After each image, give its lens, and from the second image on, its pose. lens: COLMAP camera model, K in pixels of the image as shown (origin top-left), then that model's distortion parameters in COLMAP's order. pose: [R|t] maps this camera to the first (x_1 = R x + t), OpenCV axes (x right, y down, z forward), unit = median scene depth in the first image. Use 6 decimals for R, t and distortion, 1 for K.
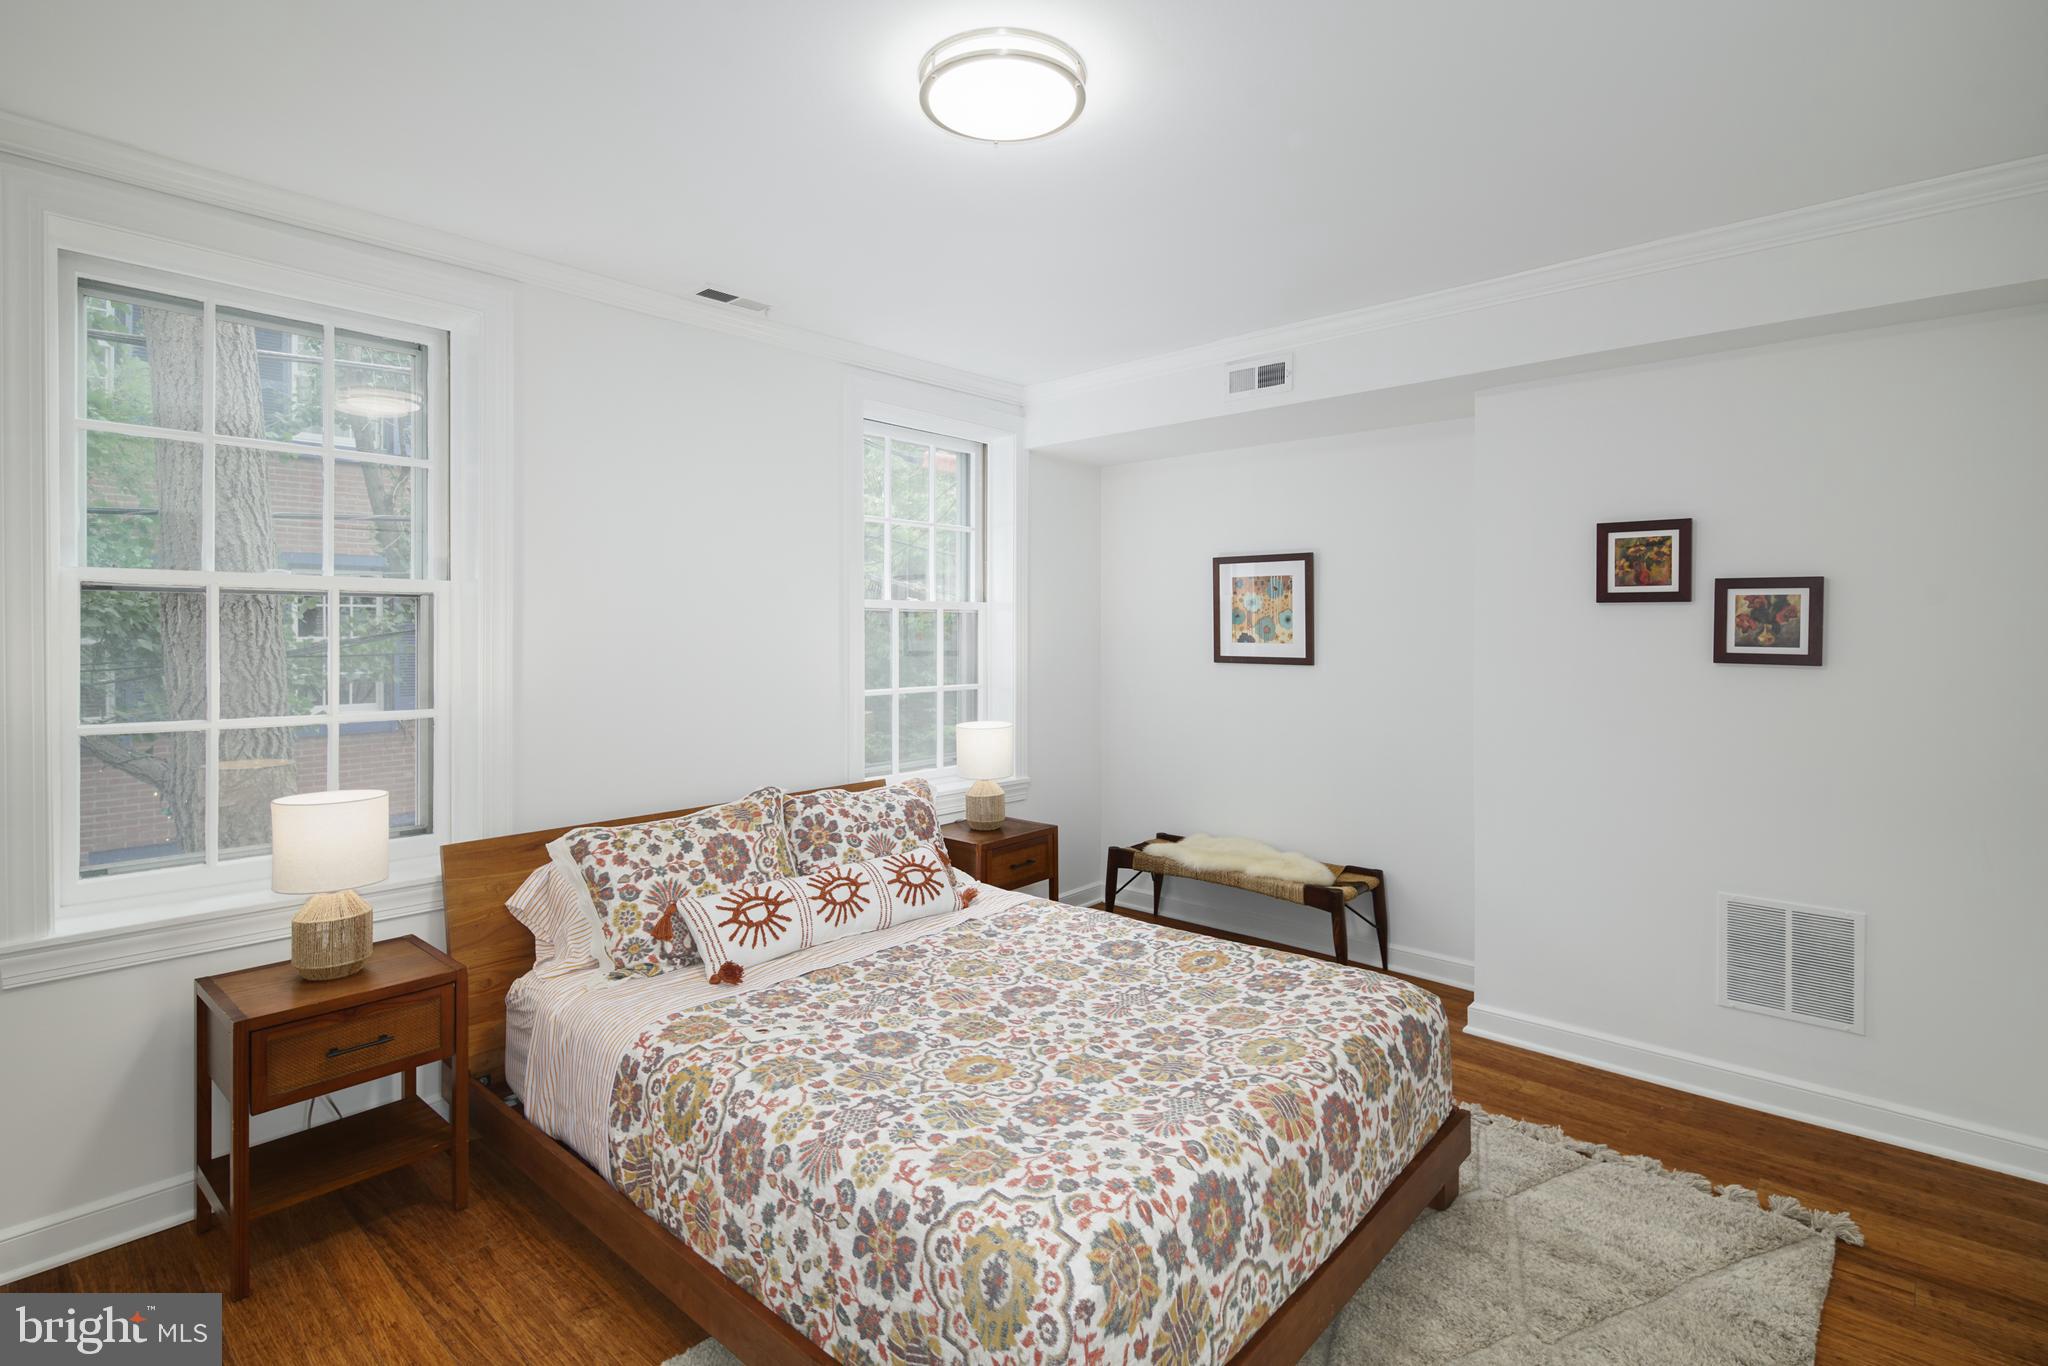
lens RADIAL K [[1007.3, 0, 1025.6], [0, 1007.3, 678.4], [0, 0, 1]] dist [0.000842, -0.000852]
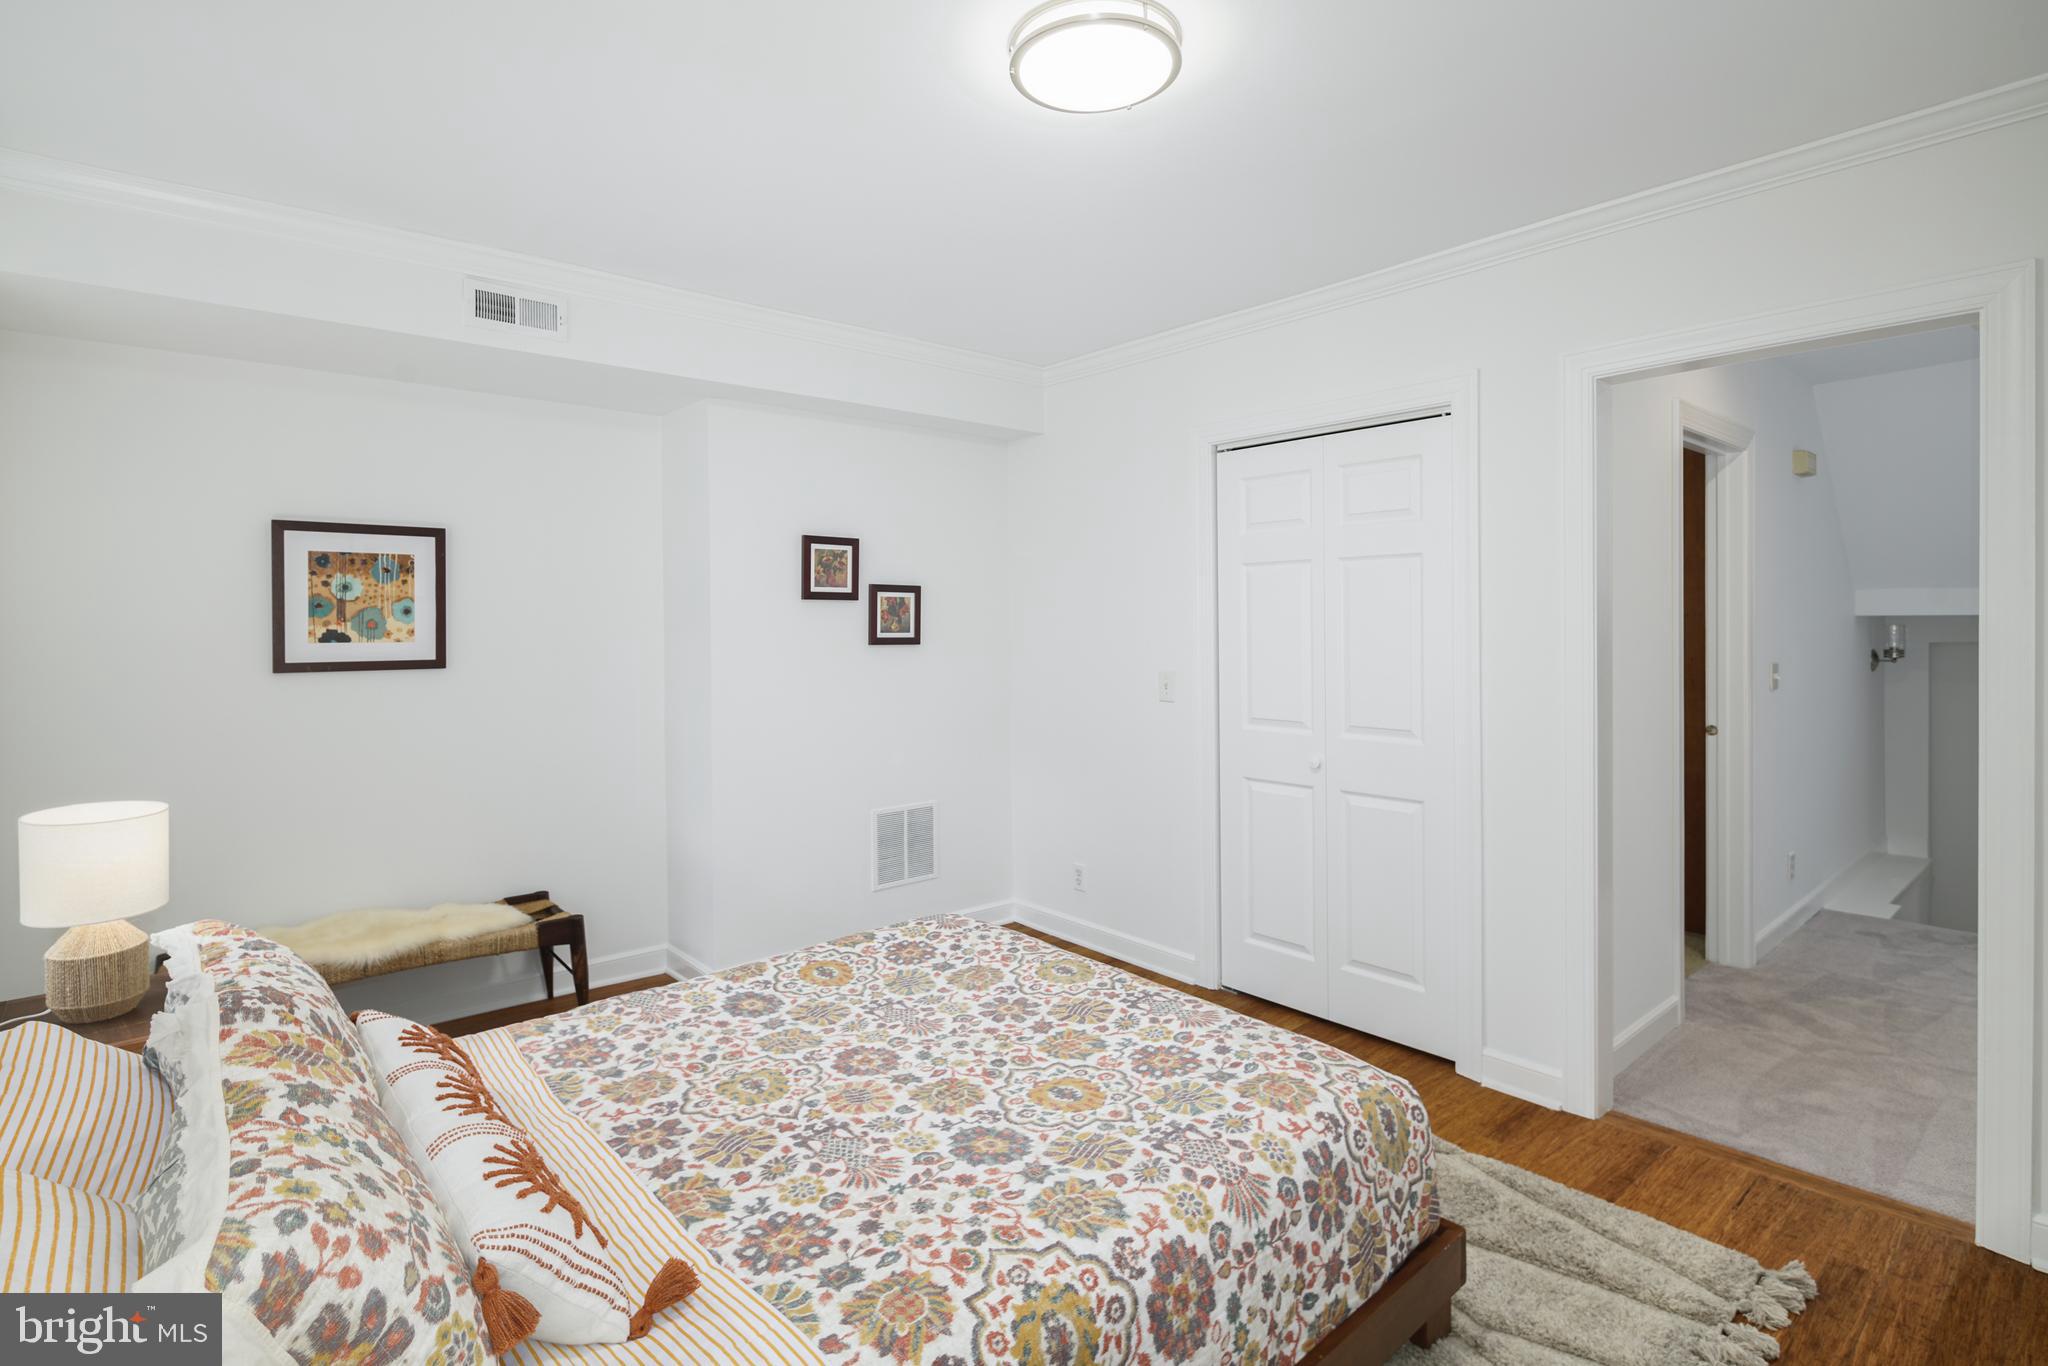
lens RADIAL K [[994.4, 0, 1023.4], [0, 994.4, 678.7], [0, 0, 1]] dist [0.000070, -0.000771]
pose [[0.114148, -0.057862, 0.991777, -0.757496], [0.056060, 0.997087, 0.051719, -0.033019], [-0.991881, 0.049695, 0.117060, 0.743186]]
